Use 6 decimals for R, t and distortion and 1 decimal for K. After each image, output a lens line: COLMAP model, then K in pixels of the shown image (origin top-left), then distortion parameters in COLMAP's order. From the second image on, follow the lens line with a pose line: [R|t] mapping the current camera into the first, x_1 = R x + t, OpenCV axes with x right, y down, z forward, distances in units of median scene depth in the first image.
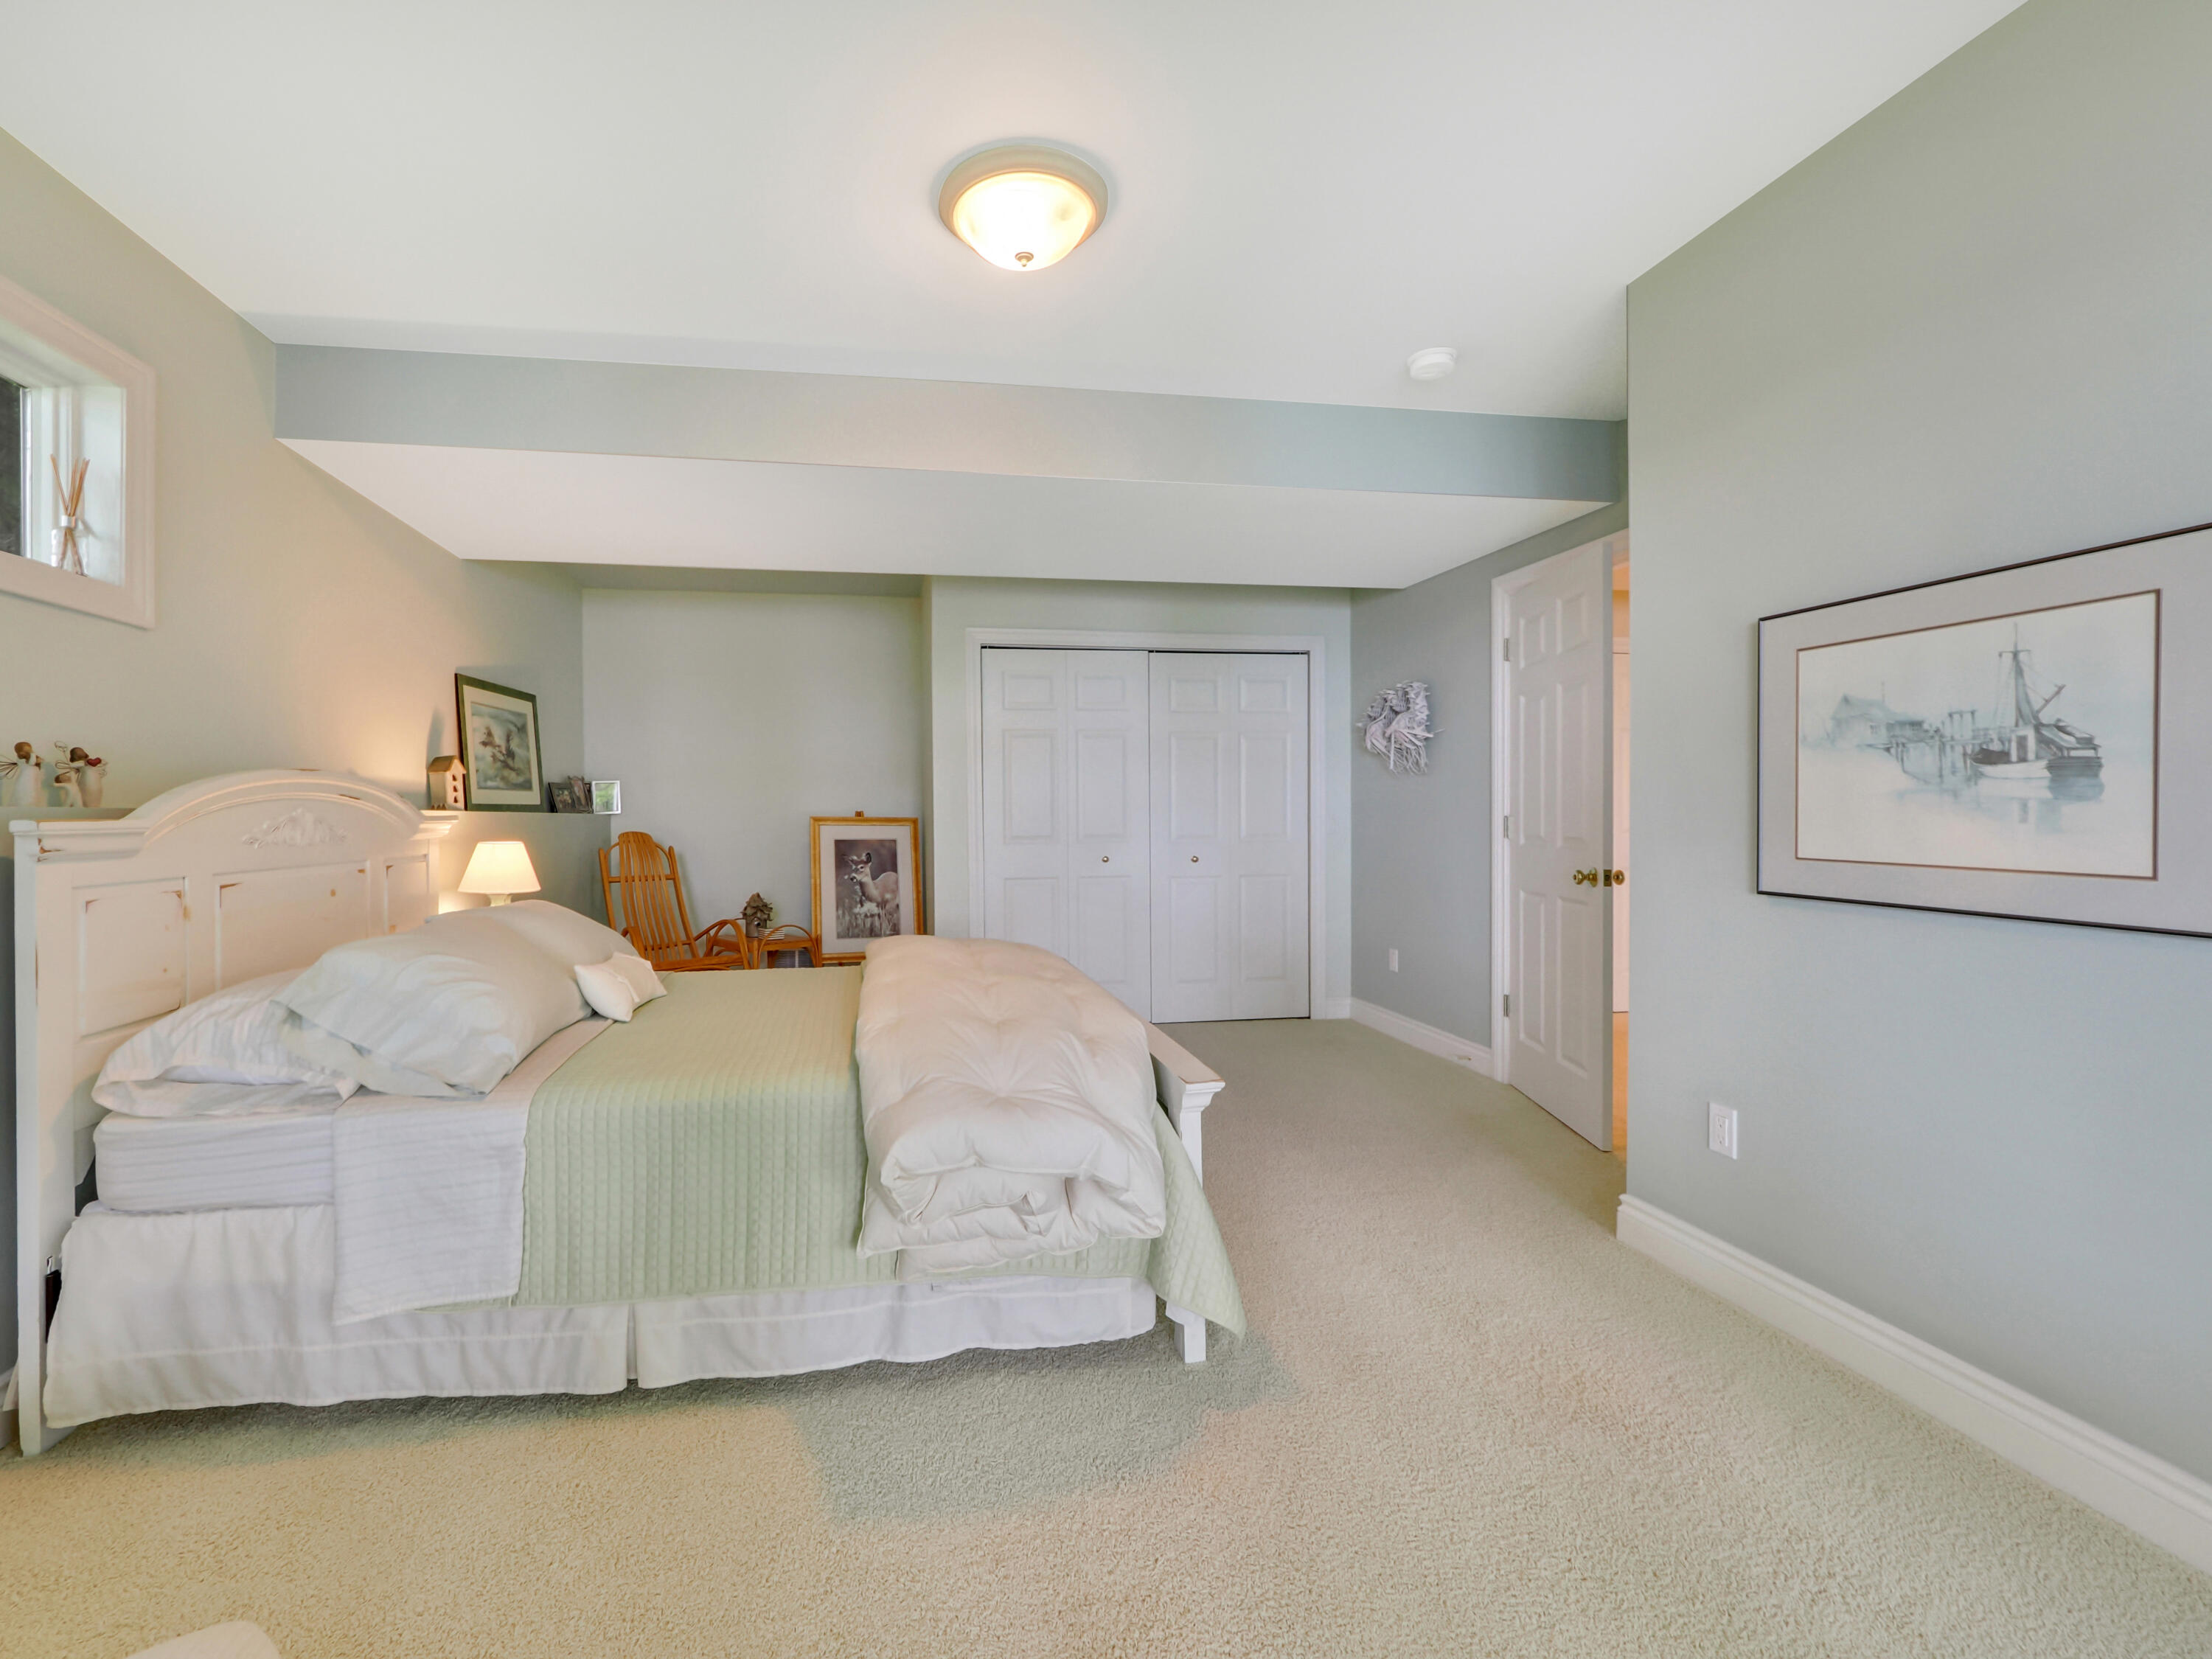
lens RADIAL K [[954.2, 0, 1018.9], [0, 954.2, 829.1], [0, 0, 1]] dist [-0.000816, -0.000156]
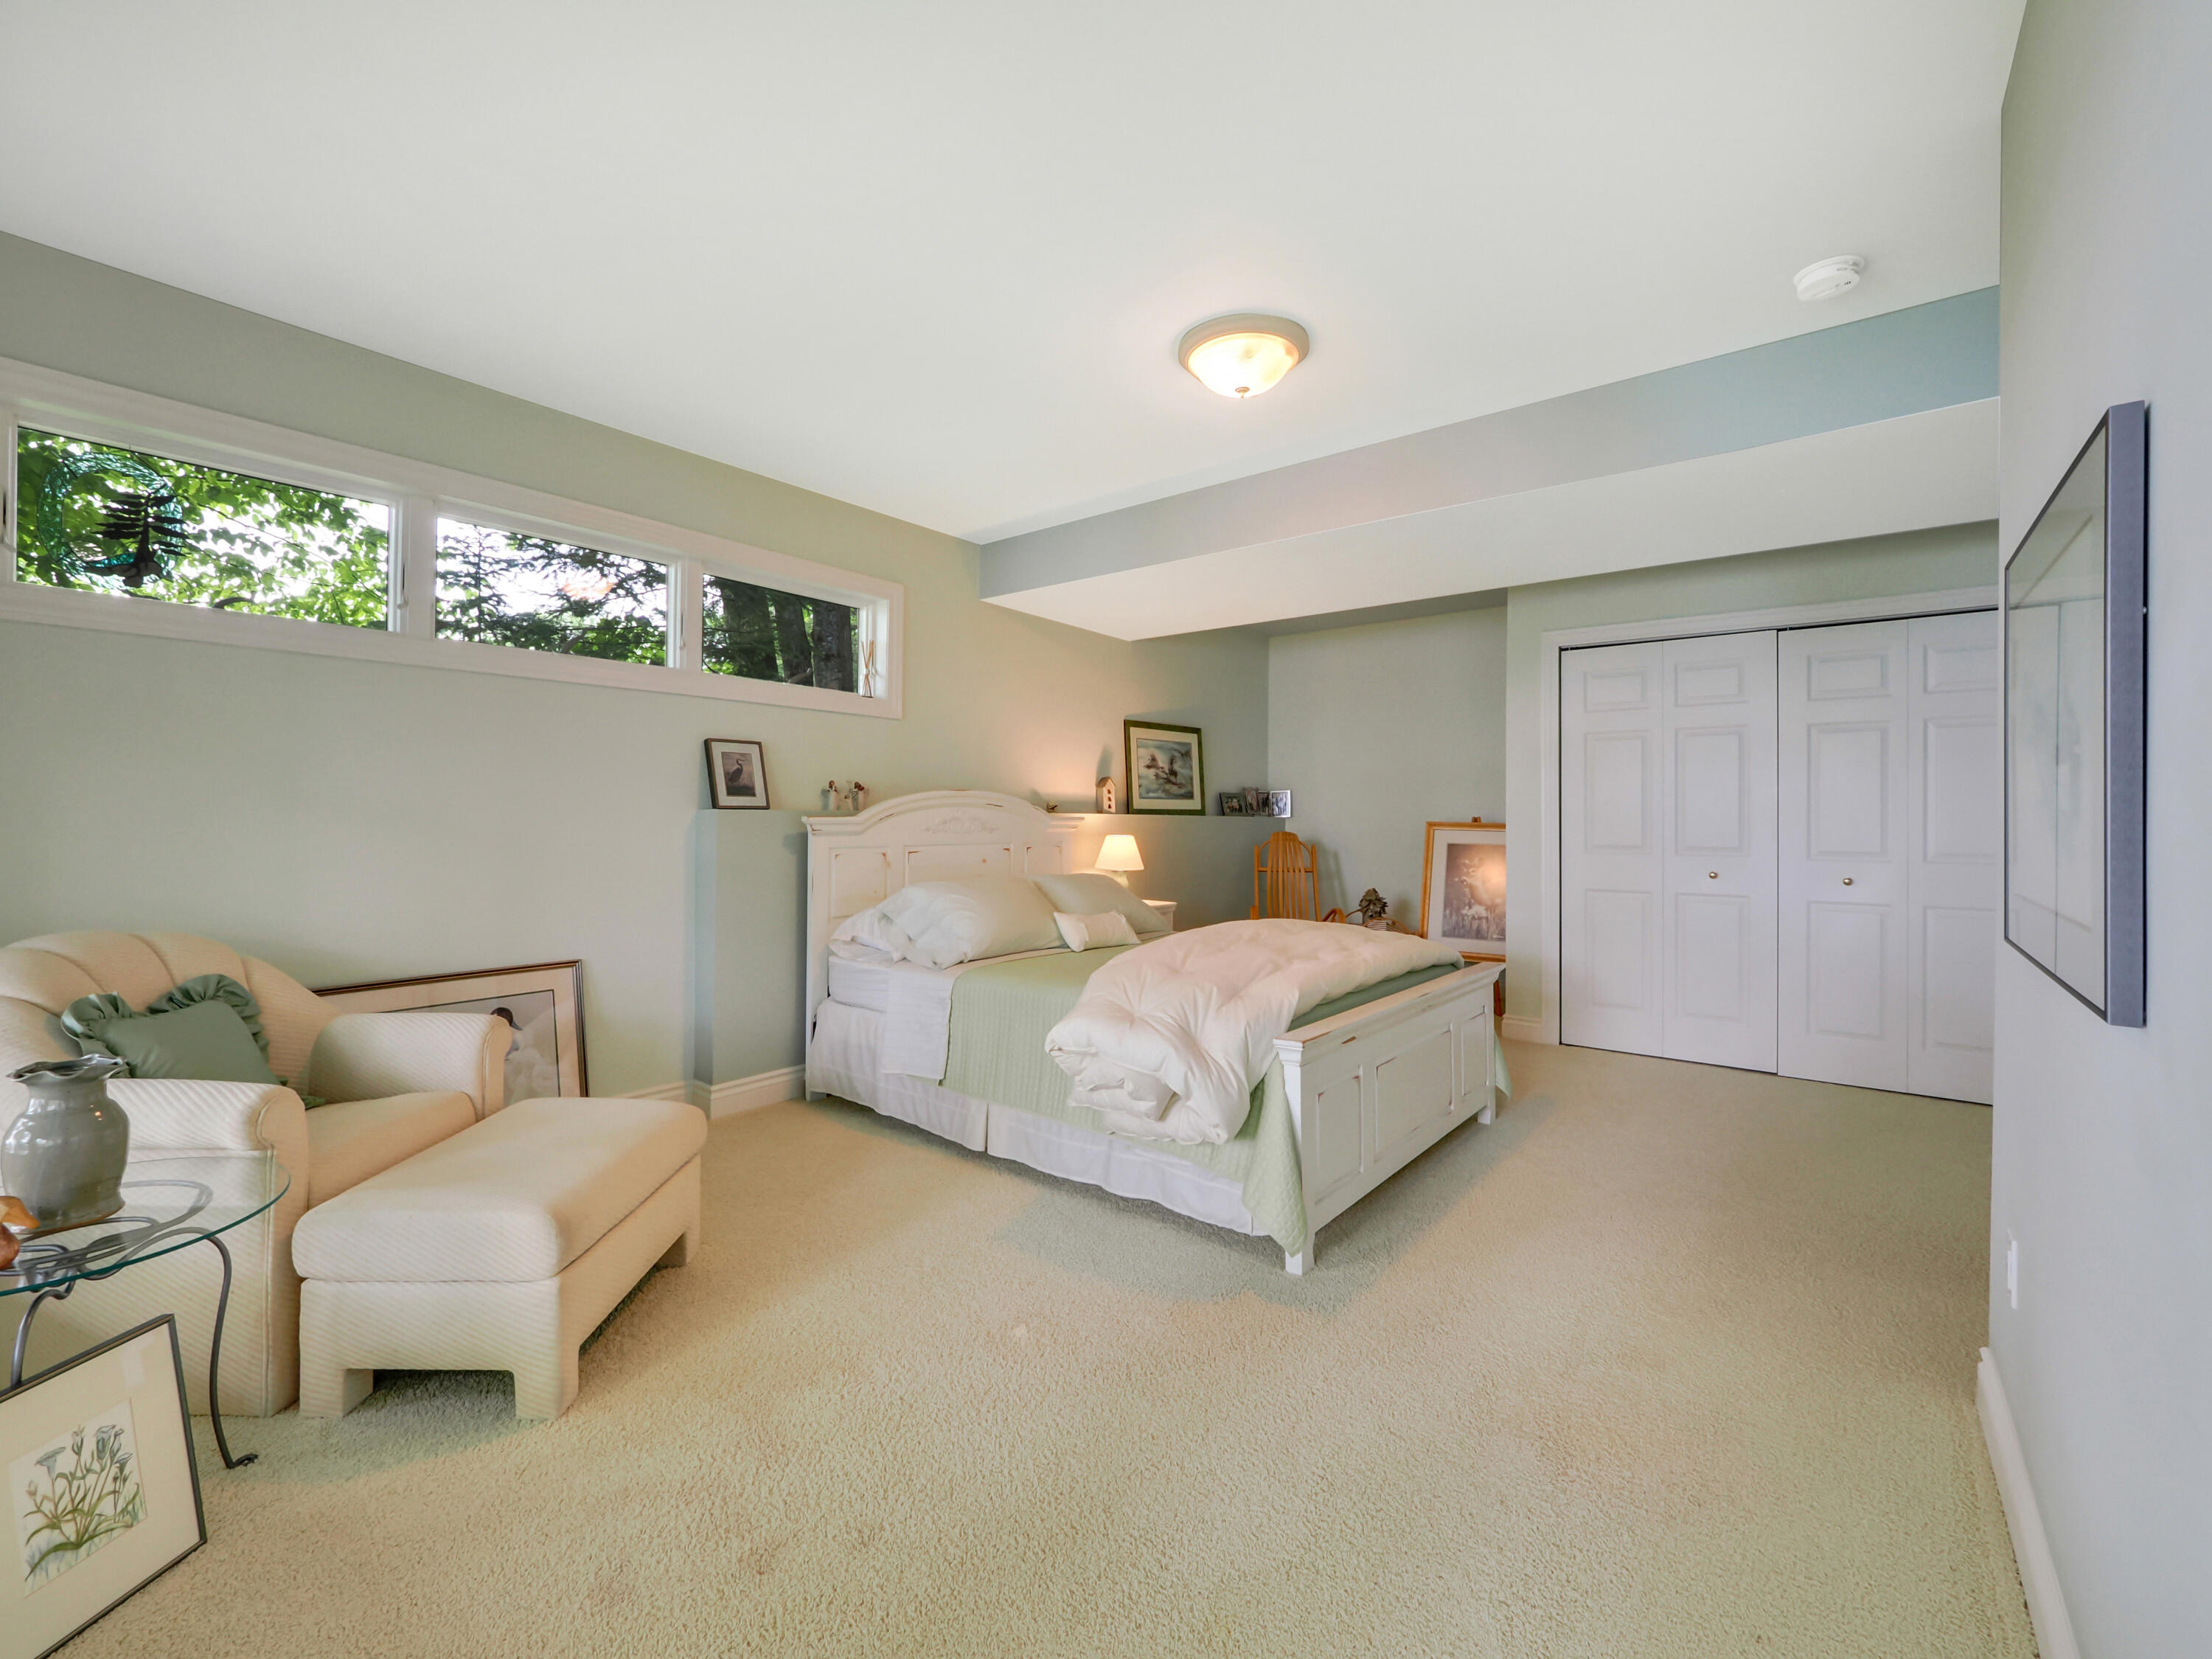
lens RADIAL K [[941.5, 0, 1093.8], [0, 941.5, 822.1], [0, 0, 1]] dist [0.000341, -0.000186]
pose [[0.677644, 0.013295, -0.735270, 0.565071], [-0.022188, 0.999751, -0.002372, -0.003210], [0.735056, 0.017921, 0.677770, -0.006097]]
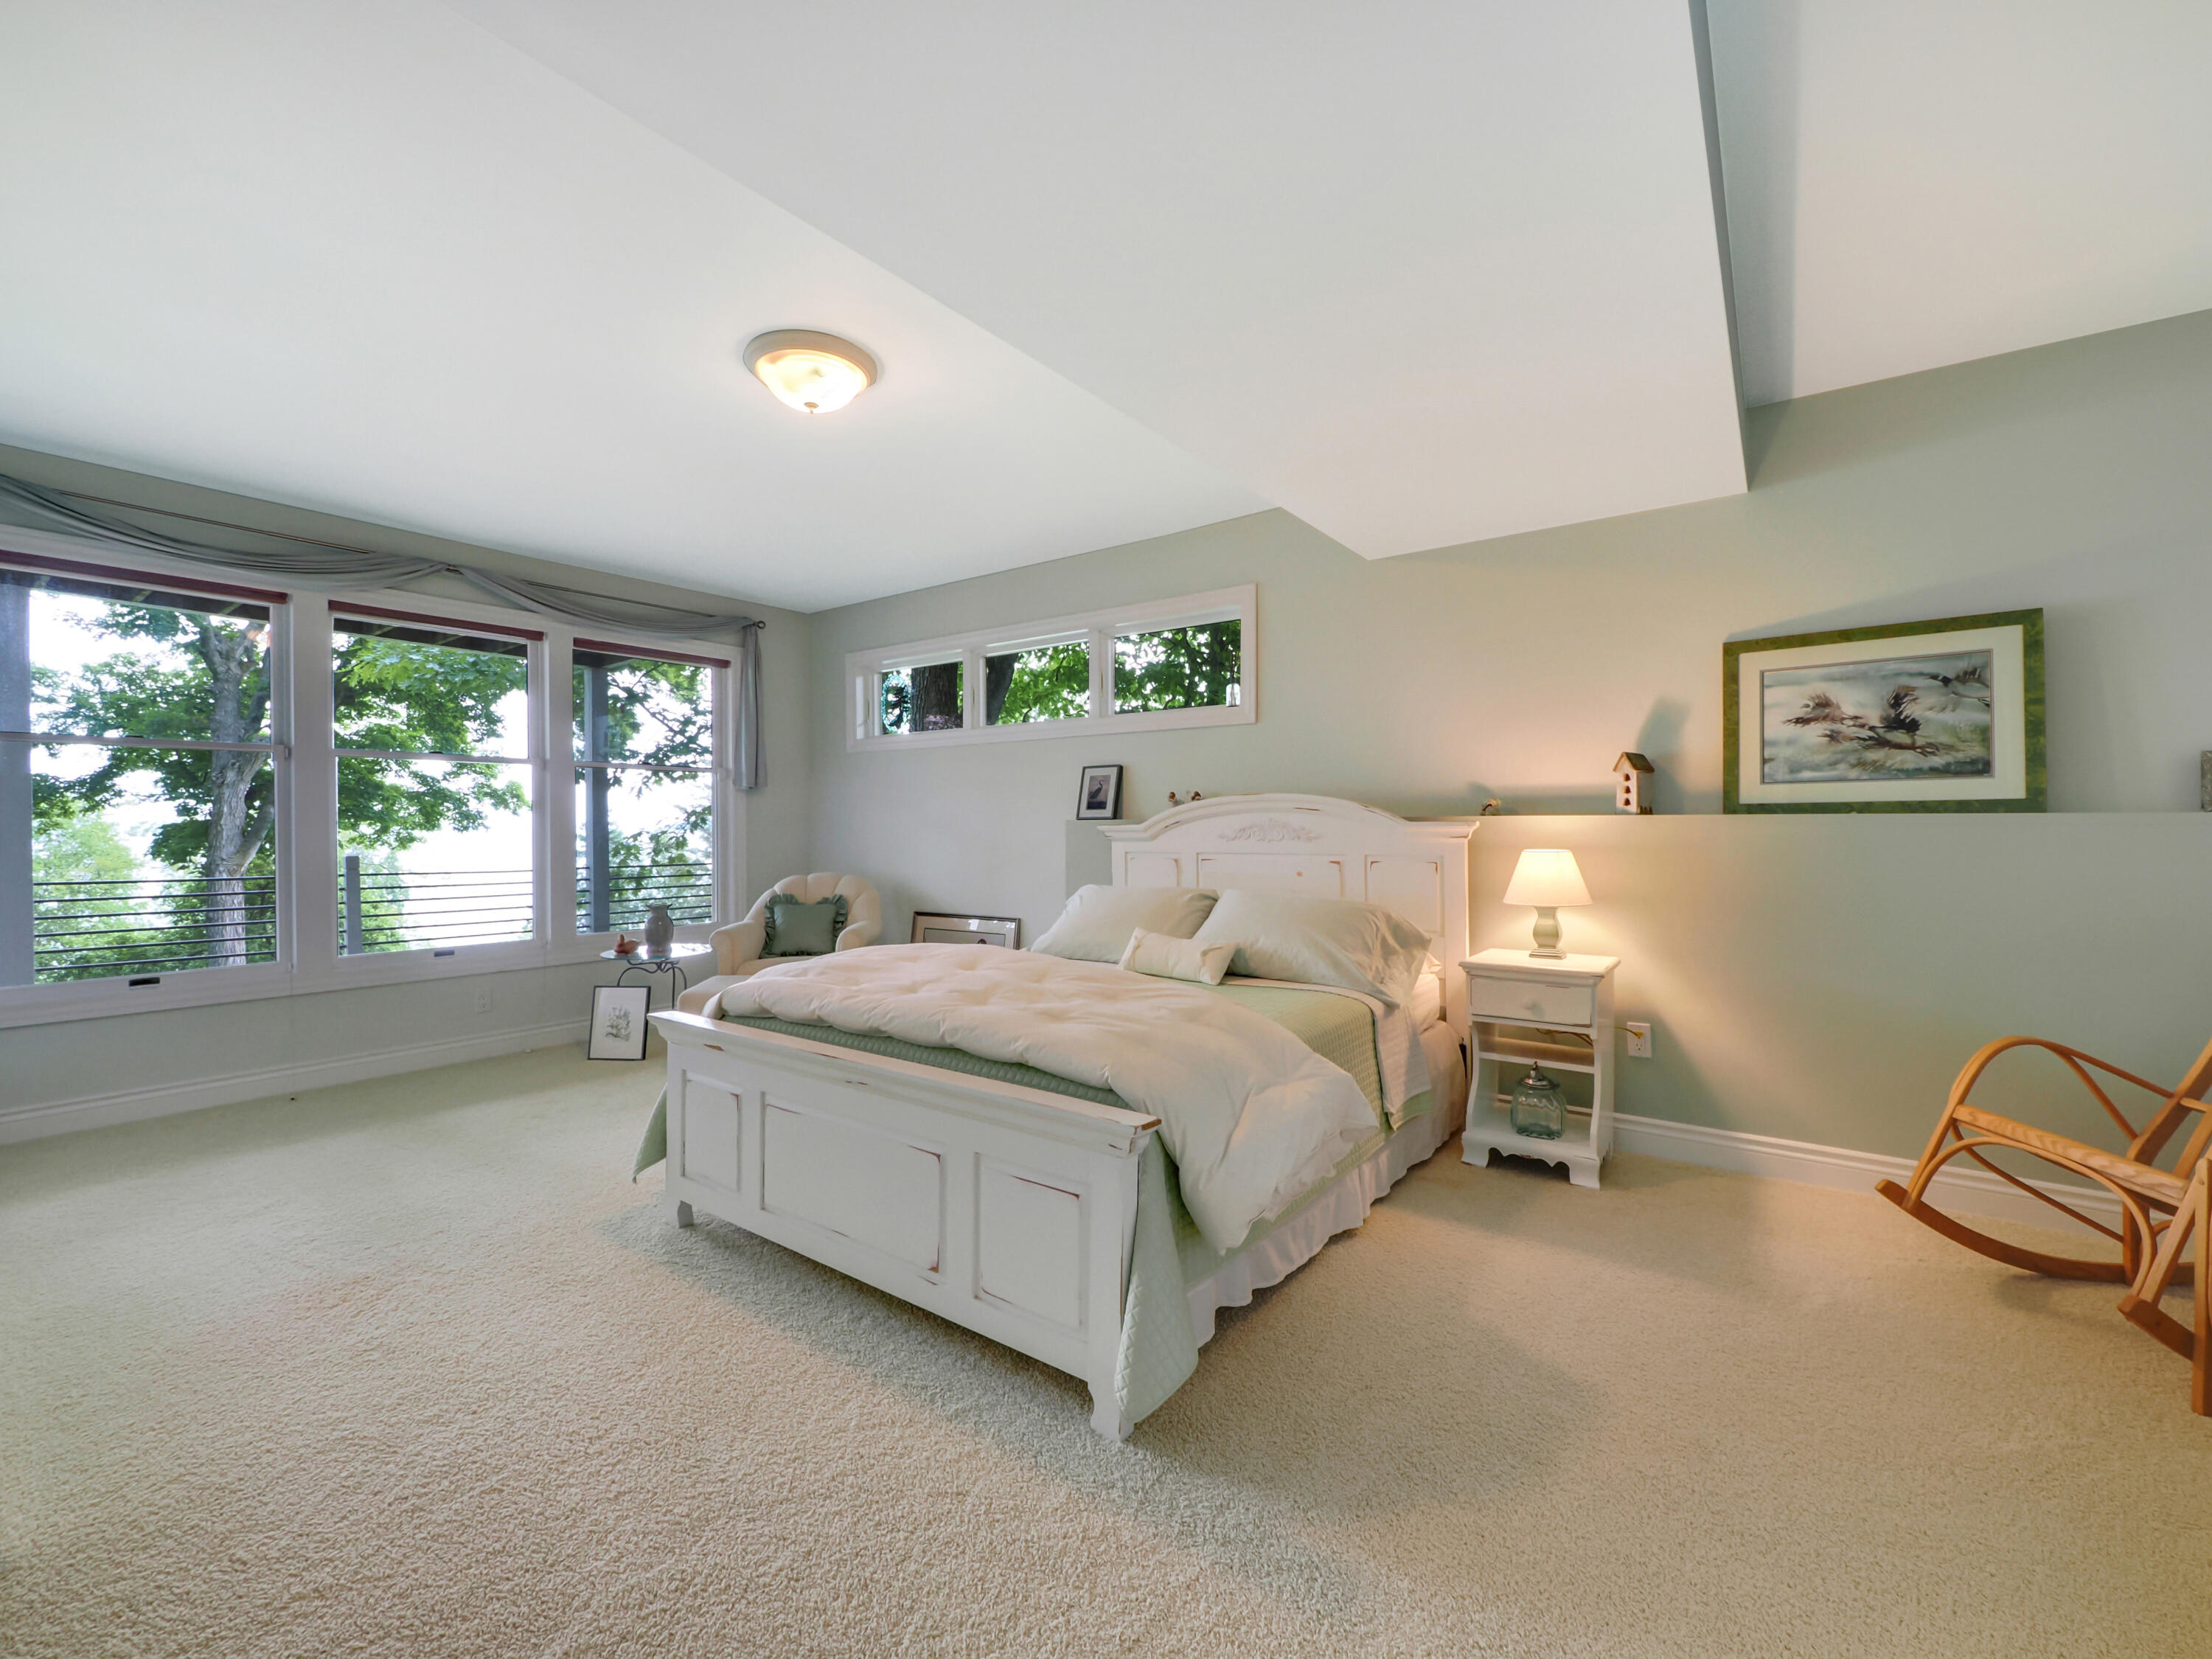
lens RADIAL K [[941.5, 0, 1093.8], [0, 941.5, 822.1], [0, 0, 1]] dist [0.000341, -0.000186]
pose [[-0.710029, 0.011912, -0.704071, 0.458133], [0.001263, 0.999877, 0.015643, -0.032695], [0.704171, 0.010218, -0.709957, 1.550280]]
